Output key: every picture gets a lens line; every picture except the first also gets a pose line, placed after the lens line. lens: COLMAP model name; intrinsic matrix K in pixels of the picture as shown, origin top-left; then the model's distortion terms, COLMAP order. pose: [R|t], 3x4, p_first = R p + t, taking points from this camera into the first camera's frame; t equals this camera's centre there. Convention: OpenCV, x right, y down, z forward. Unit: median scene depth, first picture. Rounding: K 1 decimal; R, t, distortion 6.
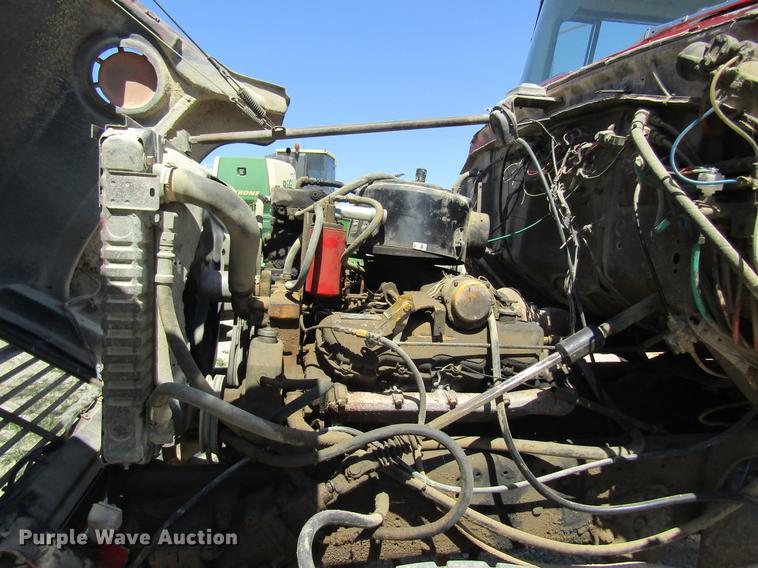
lens RADIAL K [[539.5, 0, 372.9], [0, 539.5, 283.8], [0, 0, 1]] dist [-0.009224, 0.001641]
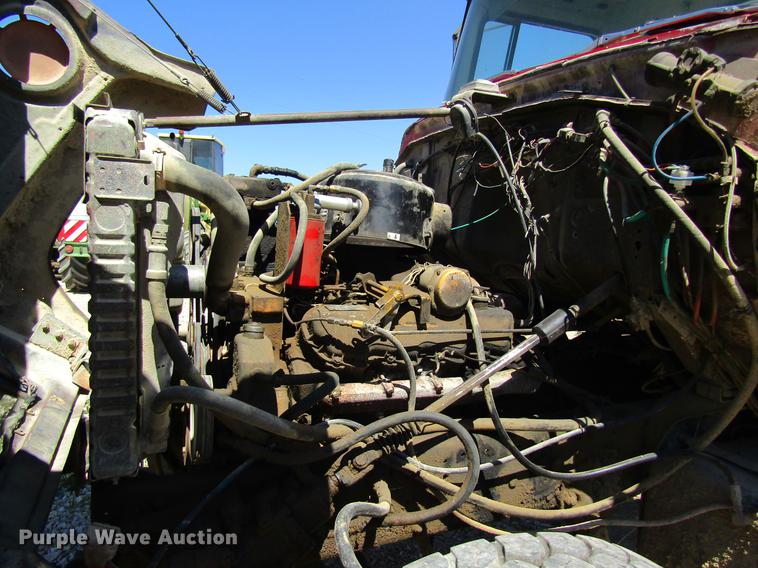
lens RADIAL K [[539.5, 0, 371.8], [0, 539.5, 282.2], [0, 0, 1]] dist [-0.009224, 0.001641]
pose [[0.977922, -0.026380, 0.207300, -0.189627], [0.022937, 0.999556, 0.018993, -0.004323], [-0.207709, -0.013819, 0.978093, 0.018613]]
